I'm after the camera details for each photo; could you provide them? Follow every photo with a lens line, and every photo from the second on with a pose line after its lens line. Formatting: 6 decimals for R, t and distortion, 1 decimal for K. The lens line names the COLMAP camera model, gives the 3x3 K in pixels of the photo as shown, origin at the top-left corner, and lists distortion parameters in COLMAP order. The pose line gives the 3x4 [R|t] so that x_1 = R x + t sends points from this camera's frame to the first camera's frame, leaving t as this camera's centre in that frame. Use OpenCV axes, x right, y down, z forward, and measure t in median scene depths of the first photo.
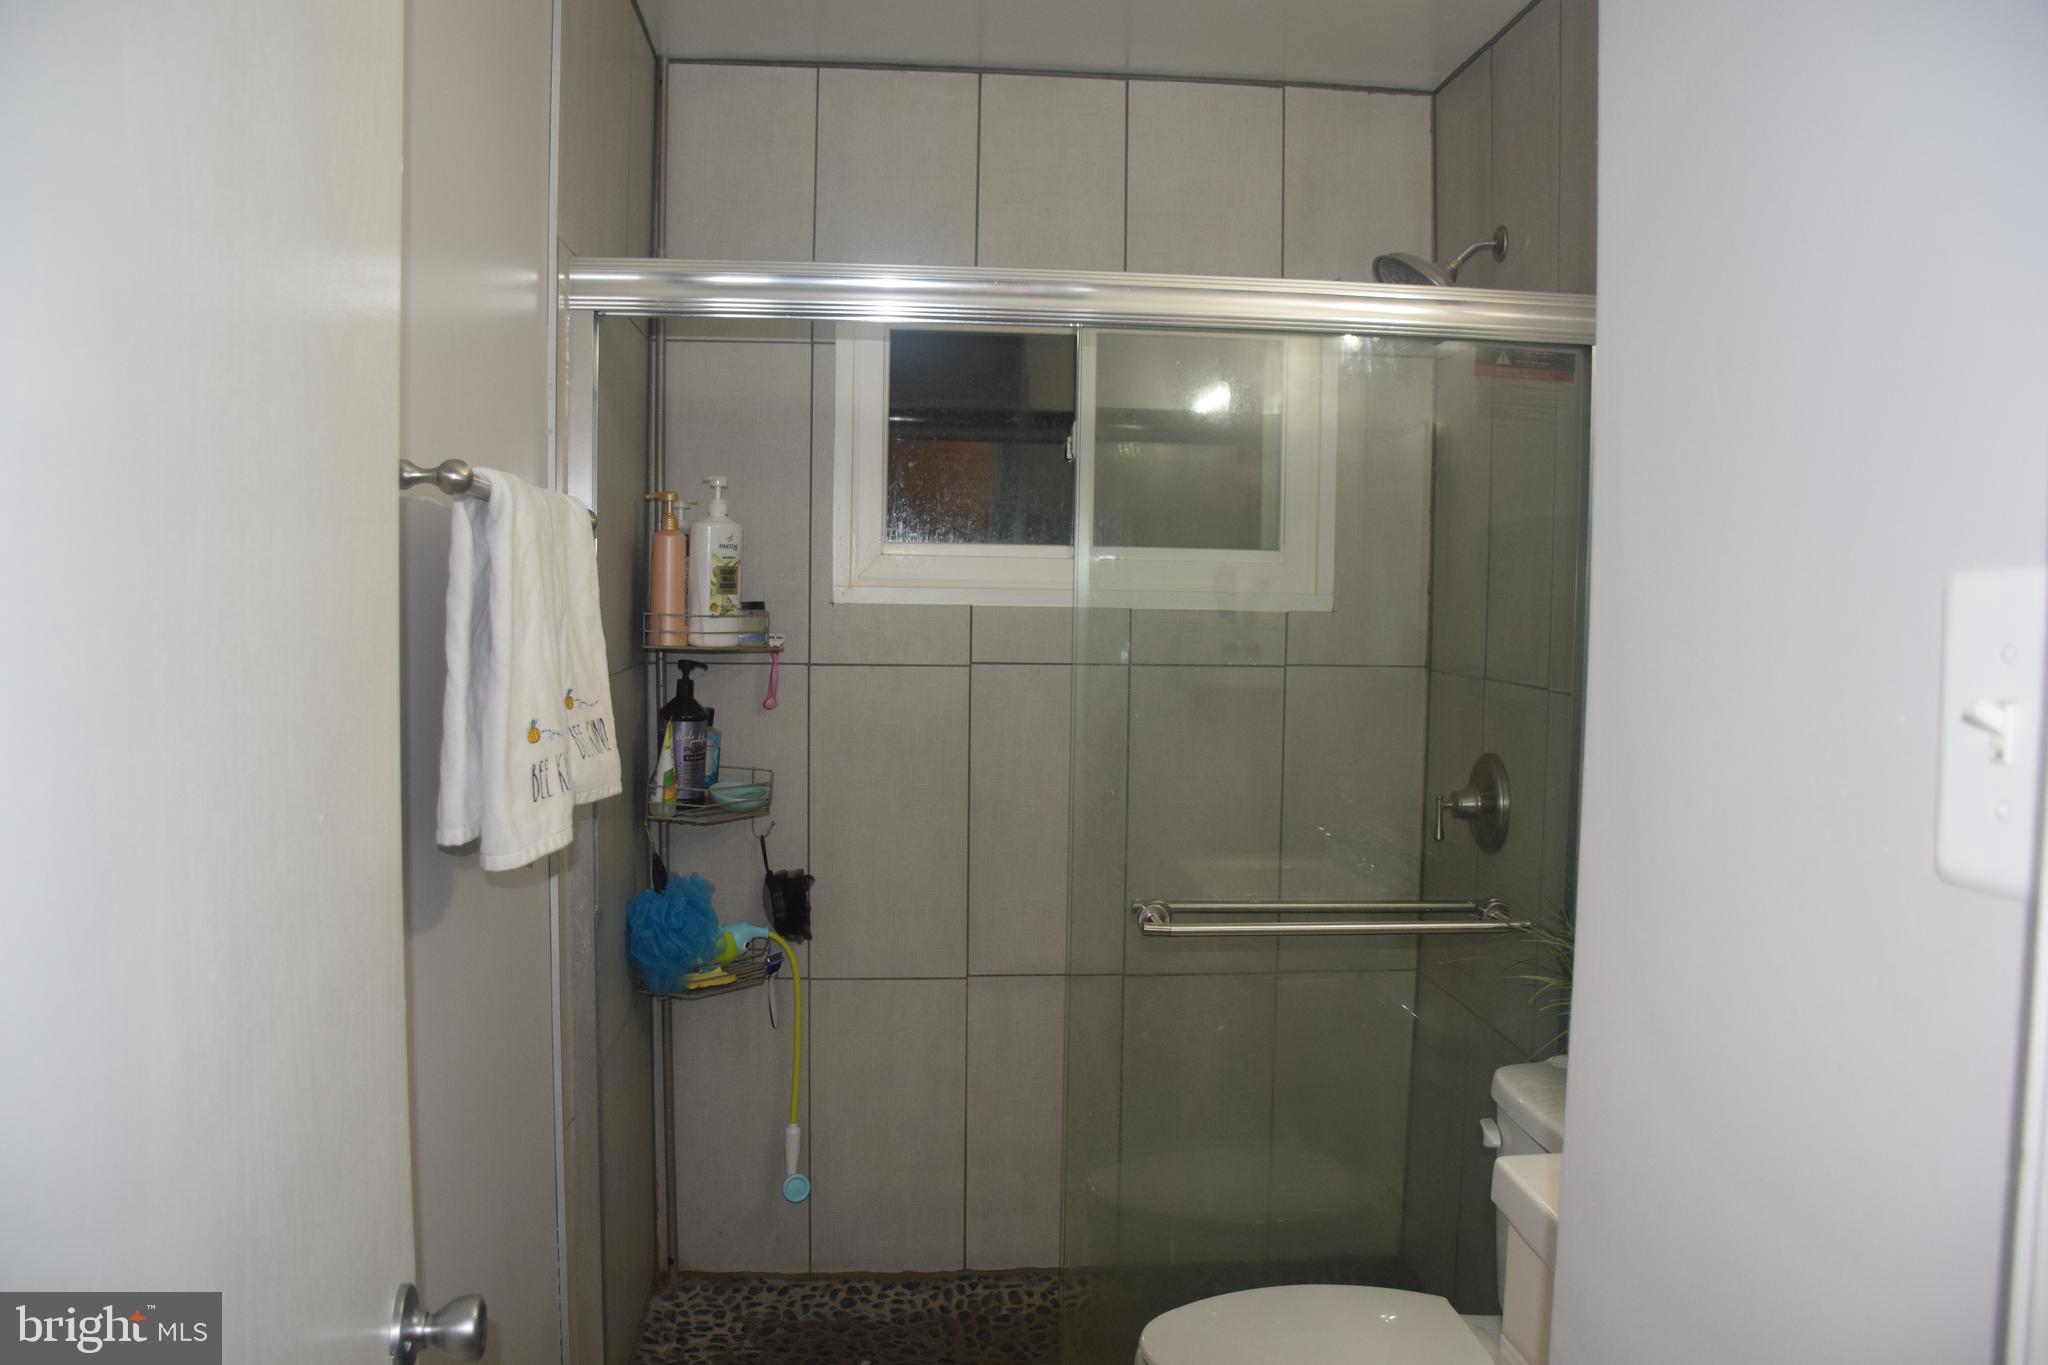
lens RADIAL K [[1604.8, 0, 1024.0], [0, 1604.8, 682.5], [0, 0, 1]] dist [-0.136464, 0.083833]
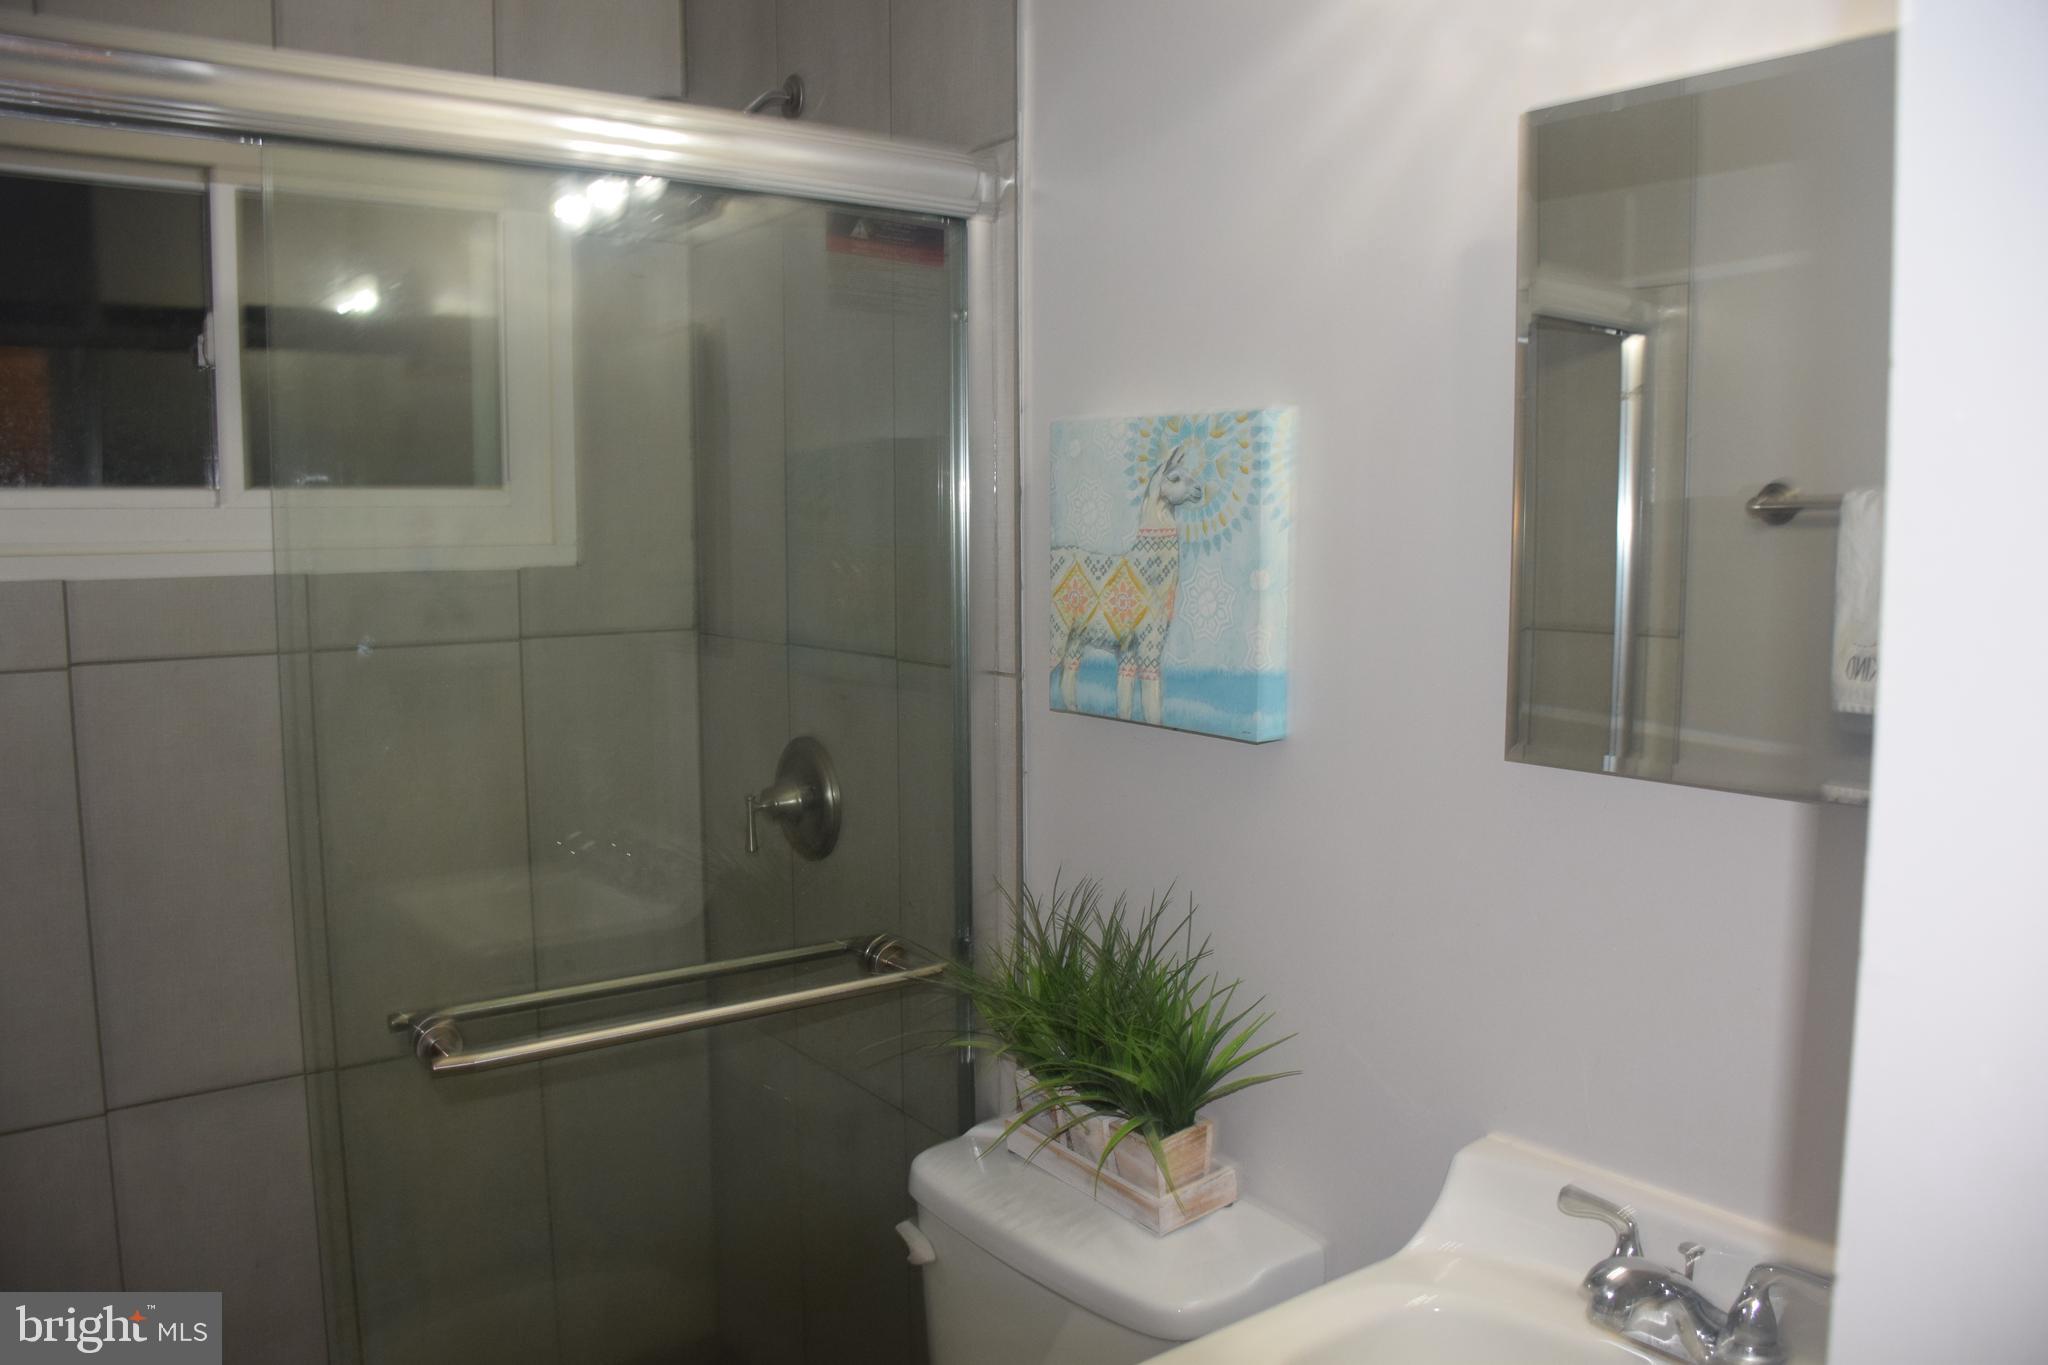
lens RADIAL K [[1604.8, 0, 1024.0], [0, 1604.8, 682.5], [0, 0, 1]] dist [-0.136464, 0.083833]
pose [[0.847075, -0.073922, 0.526307, -0.033893], [0.050954, 0.997014, 0.058027, -0.021748], [-0.529025, -0.022336, 0.848312, 0.232515]]
